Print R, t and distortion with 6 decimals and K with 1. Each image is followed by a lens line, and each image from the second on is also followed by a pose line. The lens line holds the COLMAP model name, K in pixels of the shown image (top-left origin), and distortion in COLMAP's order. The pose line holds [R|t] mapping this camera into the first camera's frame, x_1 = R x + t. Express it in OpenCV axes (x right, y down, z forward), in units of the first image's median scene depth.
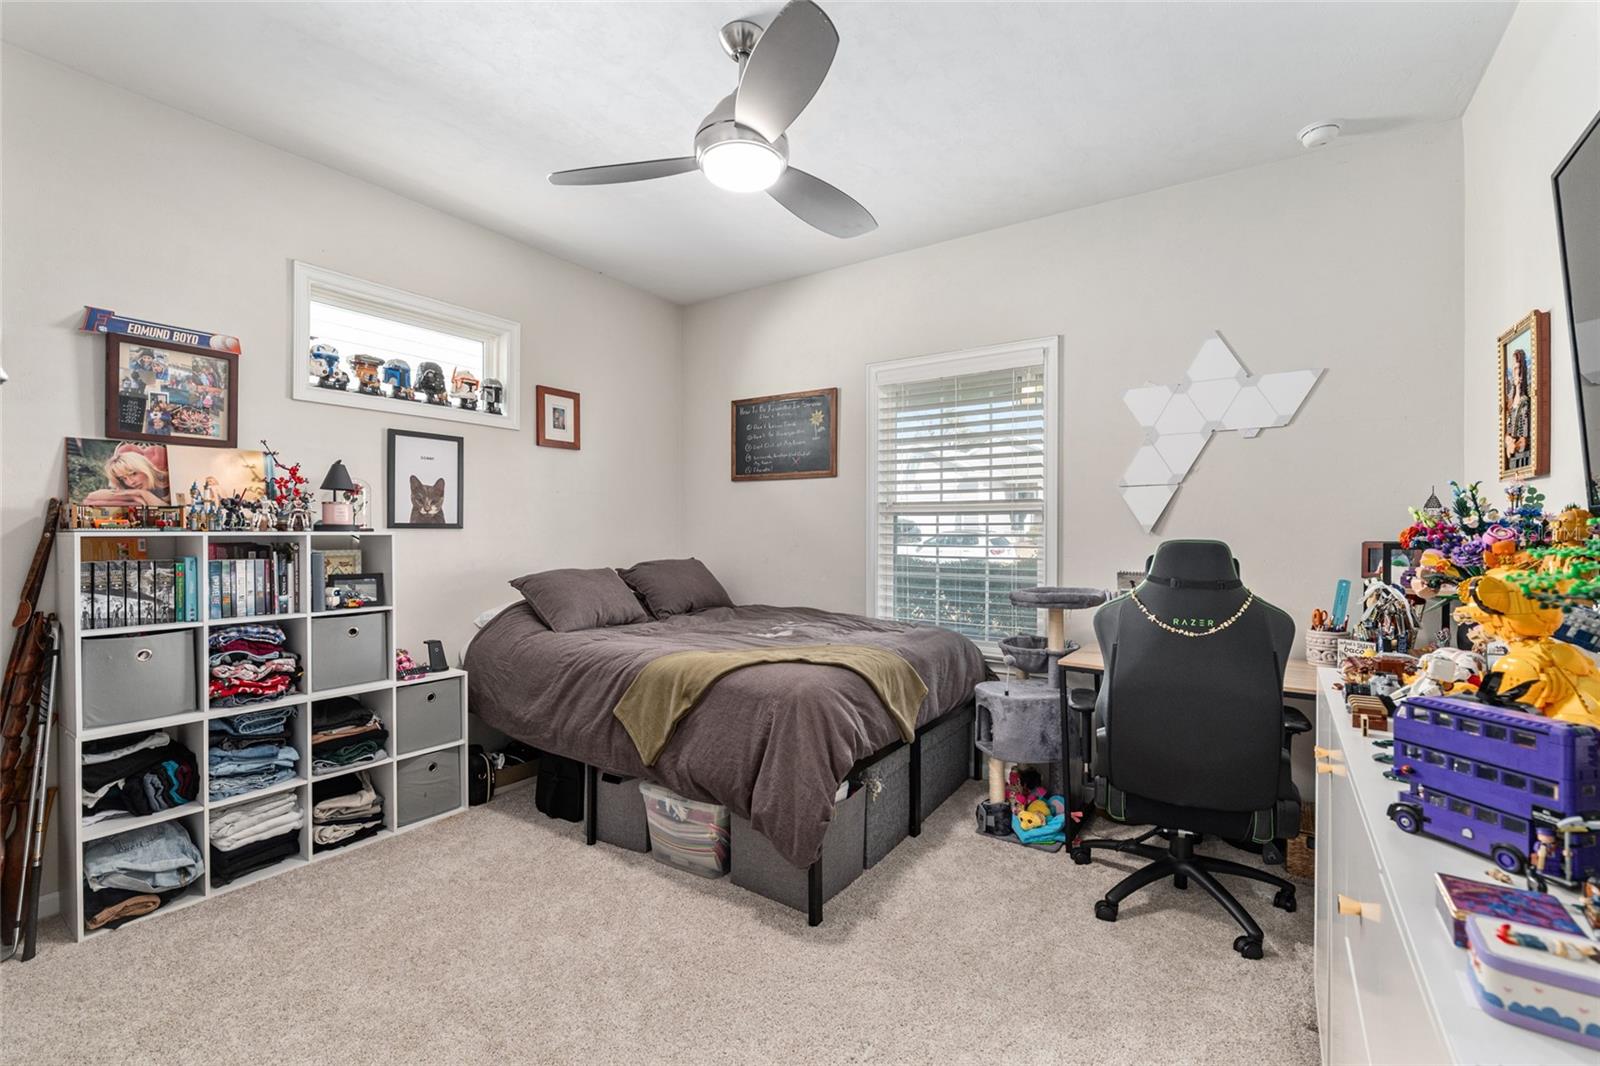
lens RADIAL K [[706.1, 0, 796.7], [0, 706.1, 532.3], [0, 0, 1]] dist [0.002862, -0.000288]
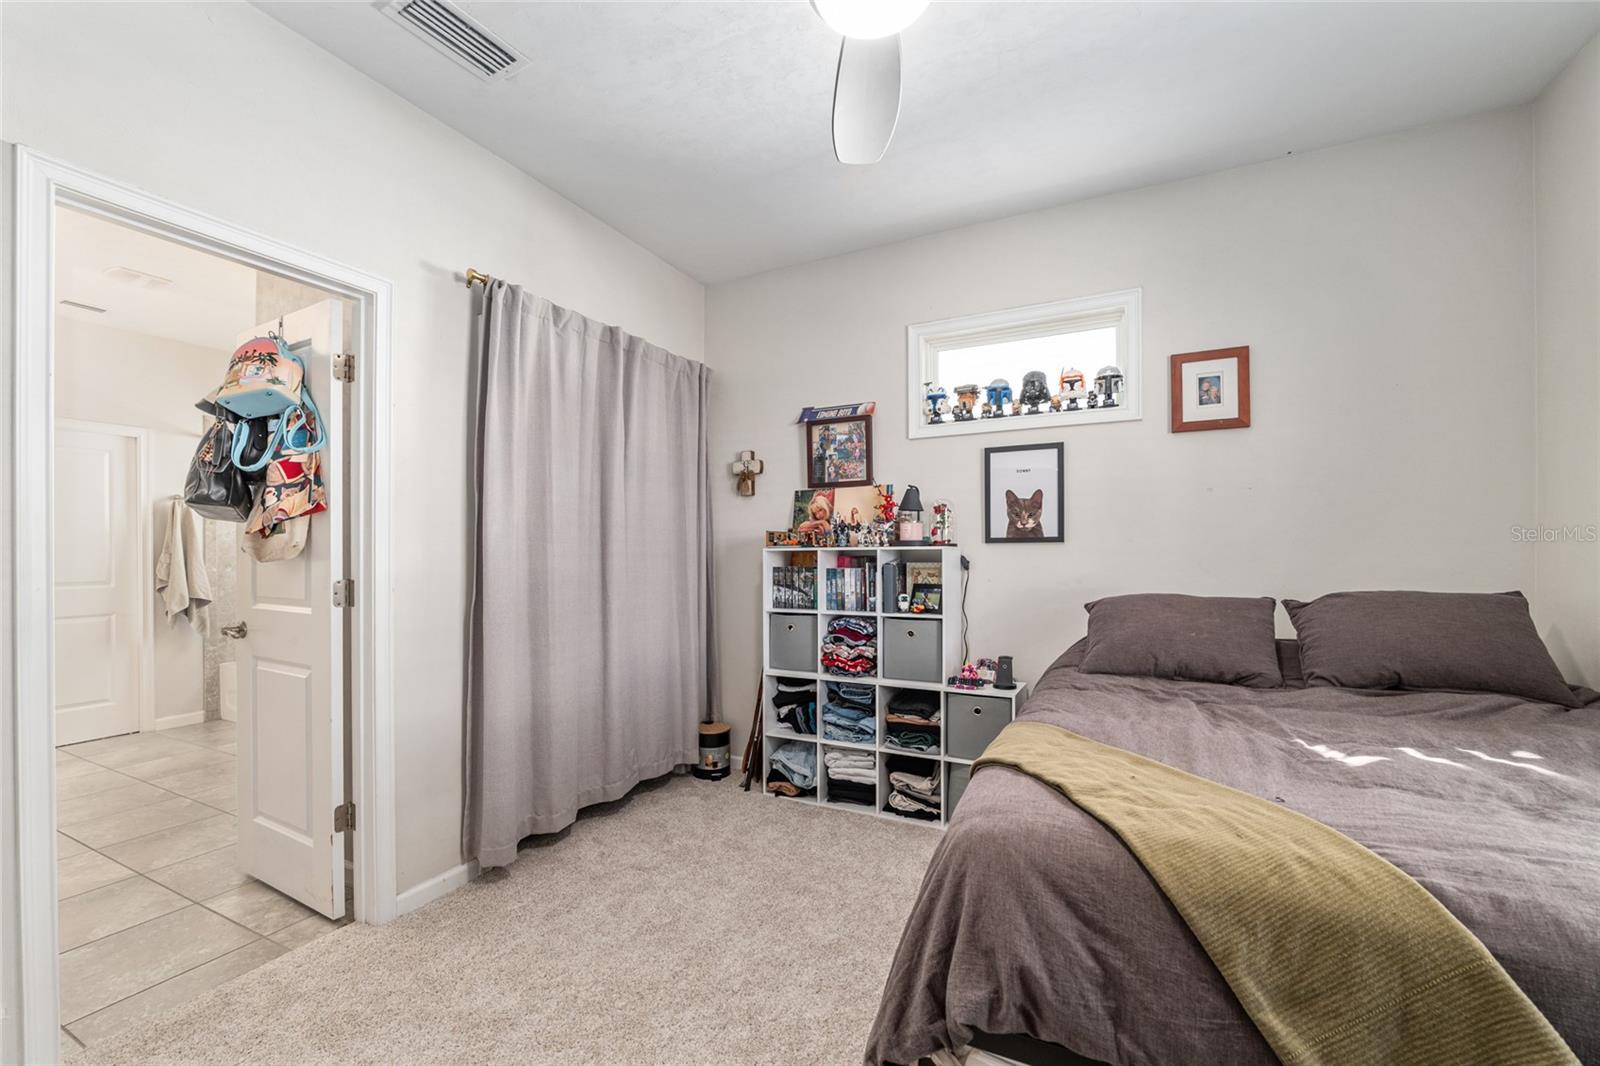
lens RADIAL K [[667.3, 0, 798.4], [0, 667.3, 550.3], [0, 0, 1]] dist [-0.010768, 0.000119]
pose [[0.112165, -0.005433, -0.993675, 0.457663], [0.005731, 0.999972, -0.004821, 0.010232], [0.993673, -0.005154, 0.112193, 0.747776]]
